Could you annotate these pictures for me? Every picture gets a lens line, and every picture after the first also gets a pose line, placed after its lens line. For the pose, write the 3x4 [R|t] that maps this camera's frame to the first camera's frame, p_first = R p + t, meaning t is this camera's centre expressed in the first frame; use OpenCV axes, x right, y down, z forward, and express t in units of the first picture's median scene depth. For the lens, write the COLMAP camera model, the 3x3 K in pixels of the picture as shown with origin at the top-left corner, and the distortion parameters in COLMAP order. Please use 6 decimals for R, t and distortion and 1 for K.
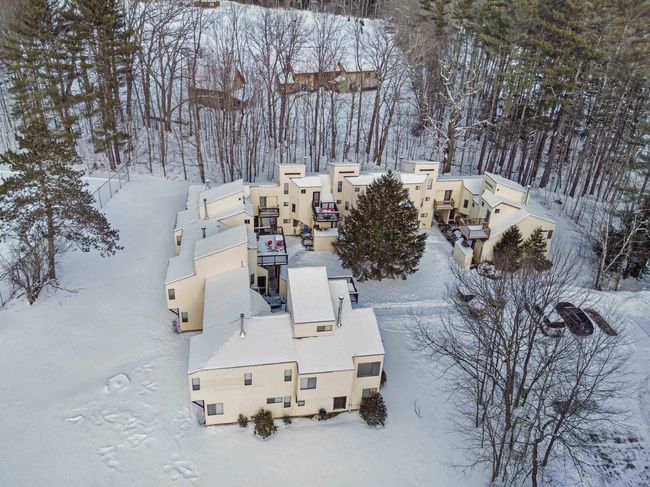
lens RADIAL K [[504.7, 0, 301.1], [0, 504.7, 216.2], [0, 0, 1]] dist [0.008470, -0.000541]
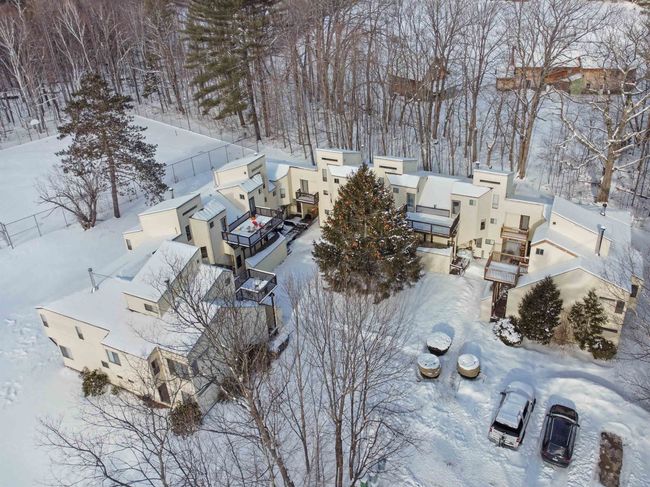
lens RADIAL K [[504.7, 0, 301.1], [0, 504.7, 216.2], [0, 0, 1]] dist [0.008470, -0.000541]
pose [[0.830128, 0.207071, -0.517697, 0.425948], [-0.205174, 0.976779, 0.061701, -0.030677], [0.518452, 0.054998, 0.853337, 0.213634]]
